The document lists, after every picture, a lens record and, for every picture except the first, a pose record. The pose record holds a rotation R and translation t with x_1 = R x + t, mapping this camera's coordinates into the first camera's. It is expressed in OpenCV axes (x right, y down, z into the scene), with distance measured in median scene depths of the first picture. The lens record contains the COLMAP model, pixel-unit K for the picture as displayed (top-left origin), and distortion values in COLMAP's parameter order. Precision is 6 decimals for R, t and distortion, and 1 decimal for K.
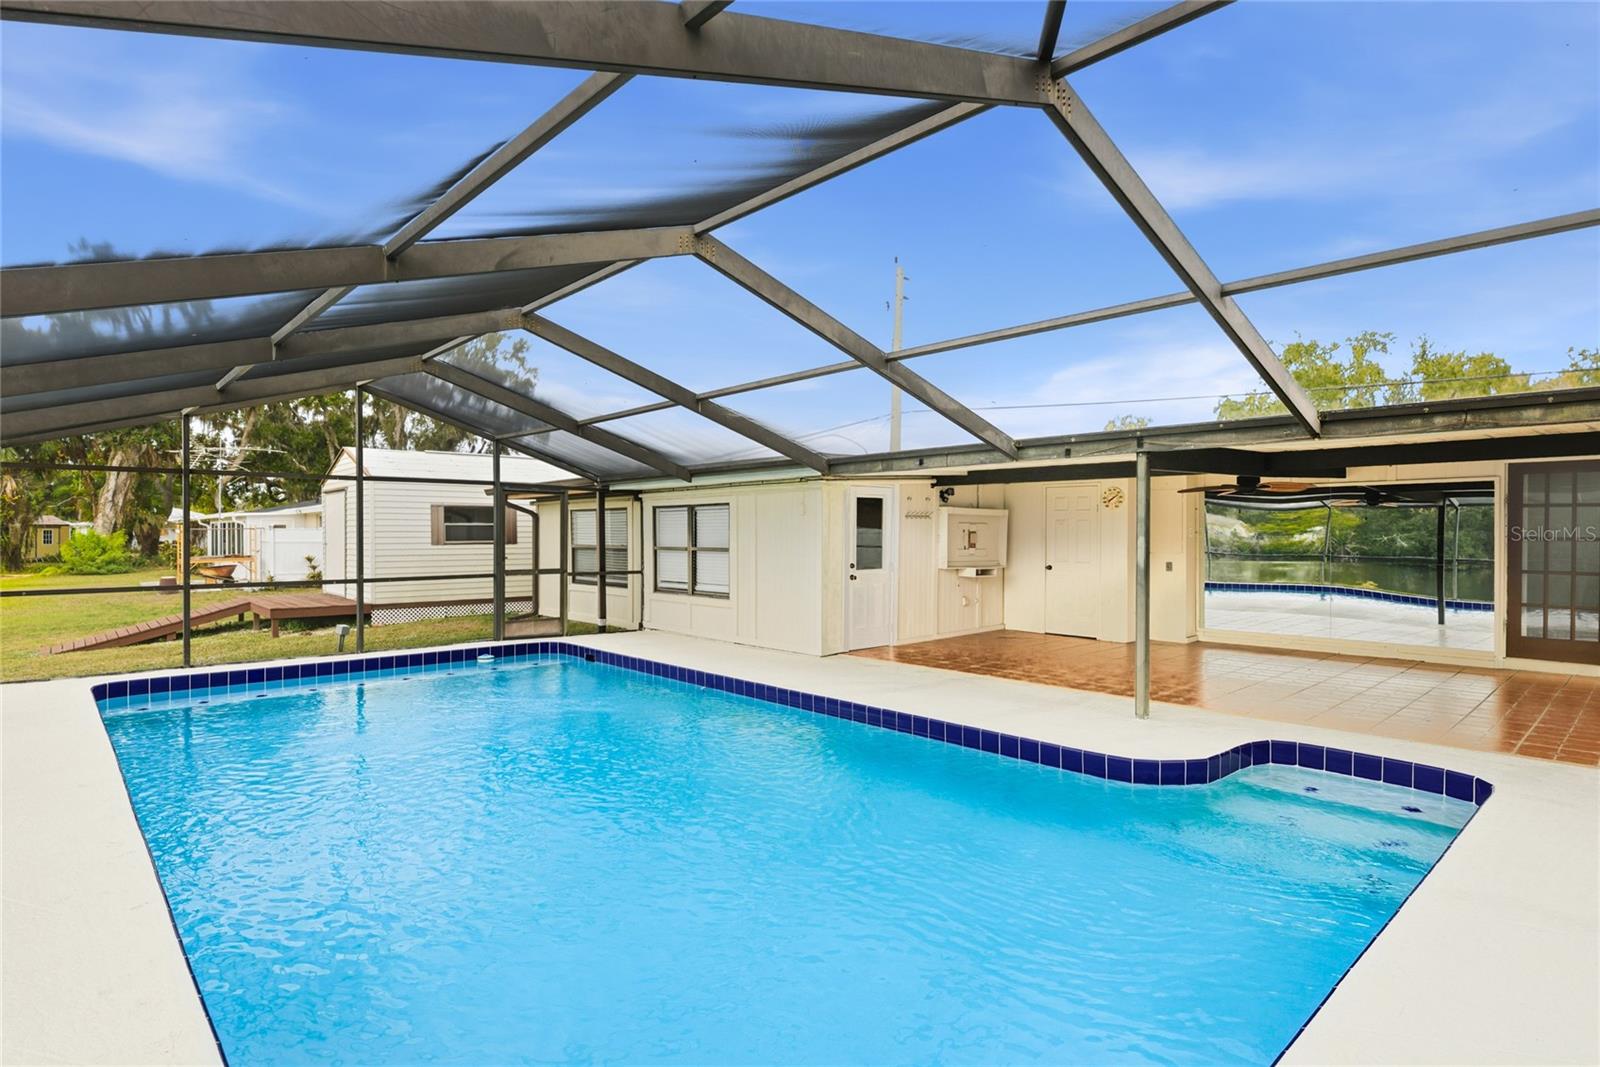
lens RADIAL K [[900.6, 0, 800.0], [0, 900.6, 533.5], [0, 0, 1]] dist [-0.000028, 0.000039]
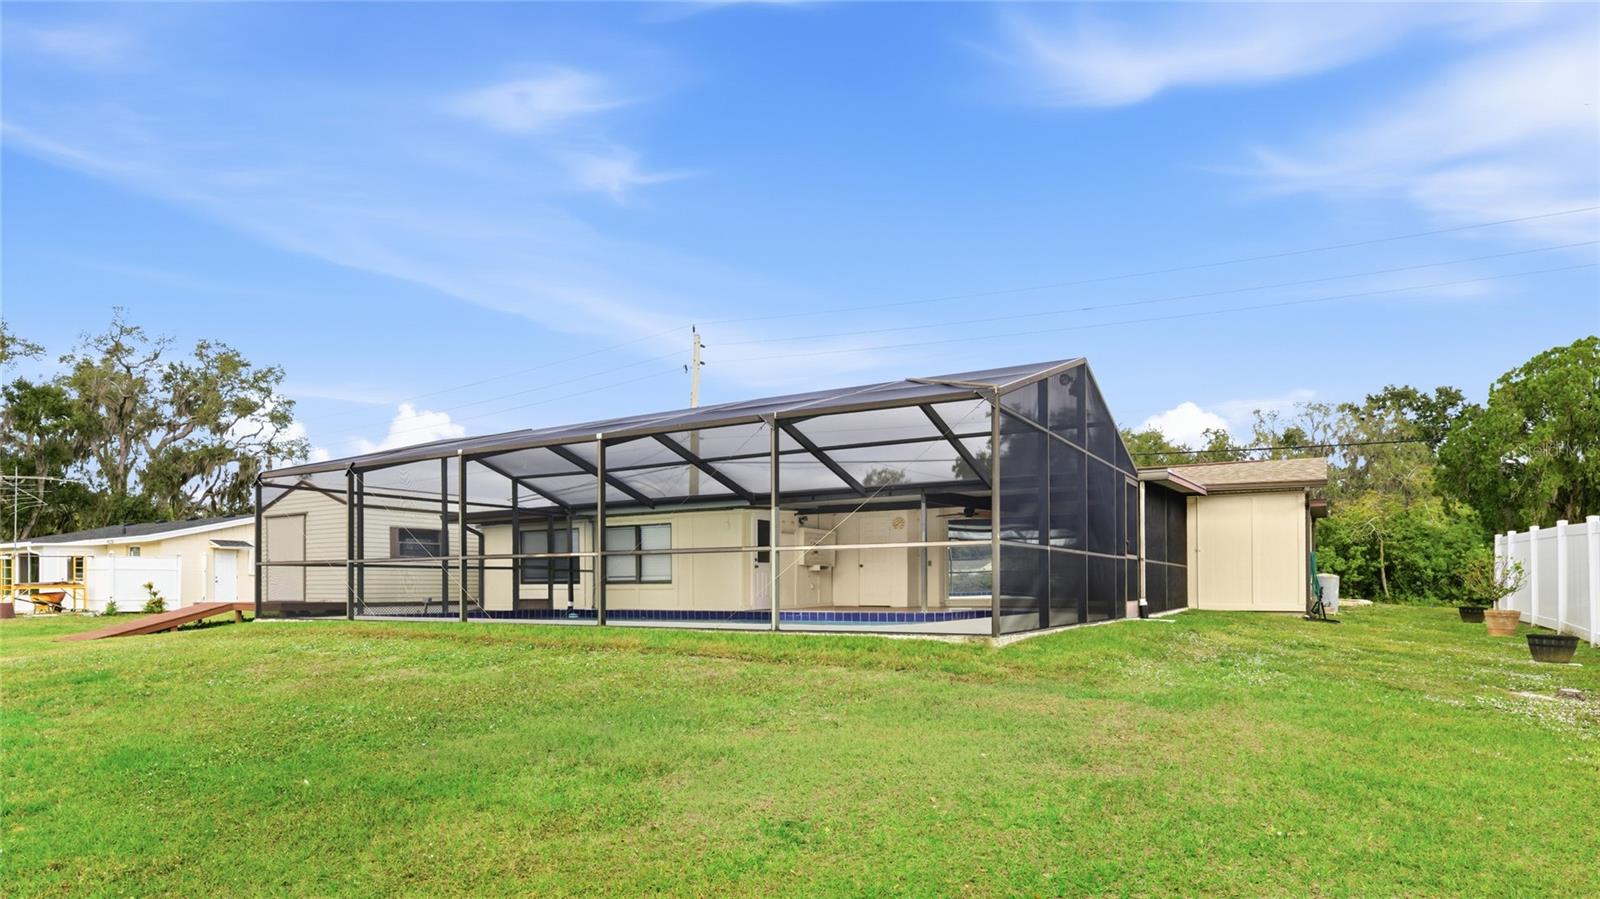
lens RADIAL K [[888.5, 0, 800.0], [0, 888.5, 449.5], [0, 0, 1]] dist [0.003758, 0.001060]
pose [[0.966882, 0.037154, 0.252505, -0.244934], [-0.000035, 0.989367, -0.145442, 0.062508], [-0.255223, 0.140616, 0.956602, -0.539550]]
